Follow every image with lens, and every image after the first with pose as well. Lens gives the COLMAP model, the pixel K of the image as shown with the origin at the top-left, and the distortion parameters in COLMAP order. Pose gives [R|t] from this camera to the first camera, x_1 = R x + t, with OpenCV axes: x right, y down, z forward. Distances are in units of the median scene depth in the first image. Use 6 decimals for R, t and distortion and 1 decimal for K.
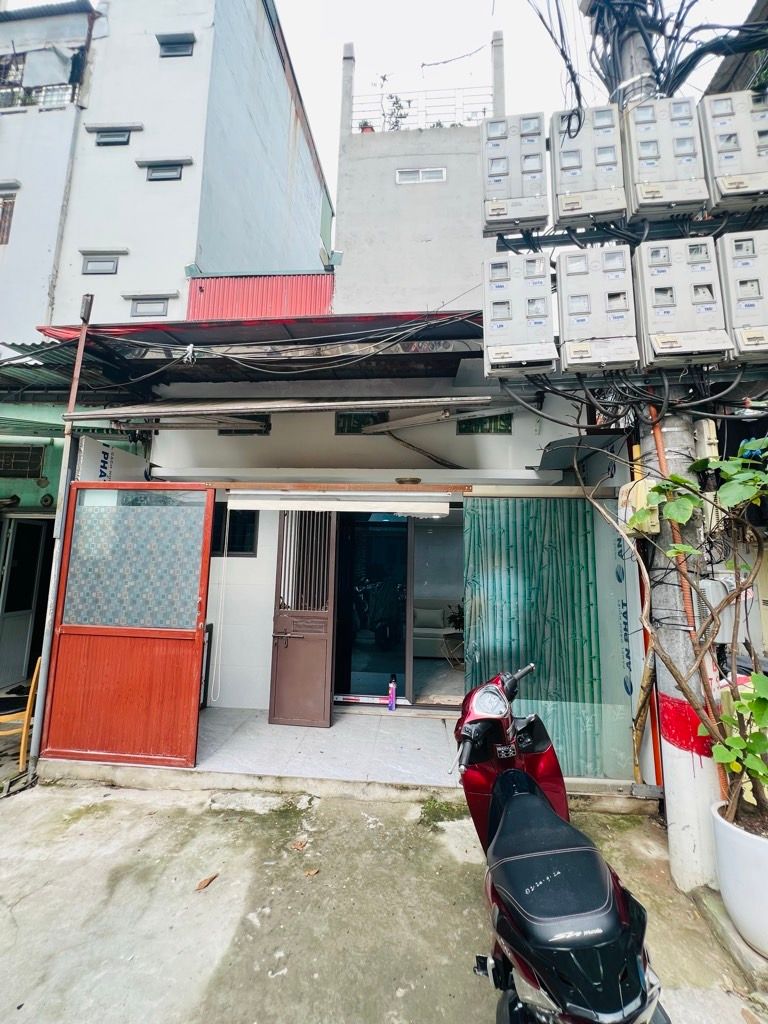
lens RADIAL K [[410.9, 0, 385.2], [0, 410.9, 510.0], [0, 0, 1]] dist [-0.002280, 0.001026]
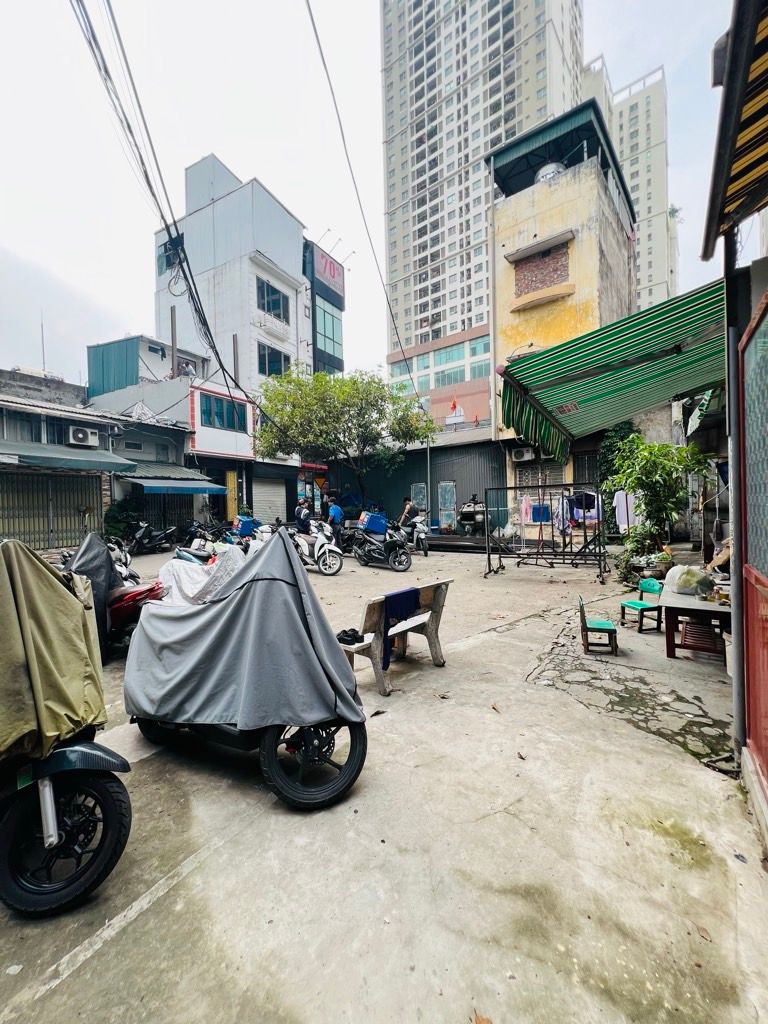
lens RADIAL K [[410.9, 0, 385.2], [0, 410.9, 510.0], [0, 0, 1]] dist [-0.002280, 0.001026]
pose [[-0.494045, 0.005174, -0.869421, 0.087111], [0.127613, 0.989584, -0.066627, 0.224893], [0.860020, -0.143866, -0.489559, 1.133871]]
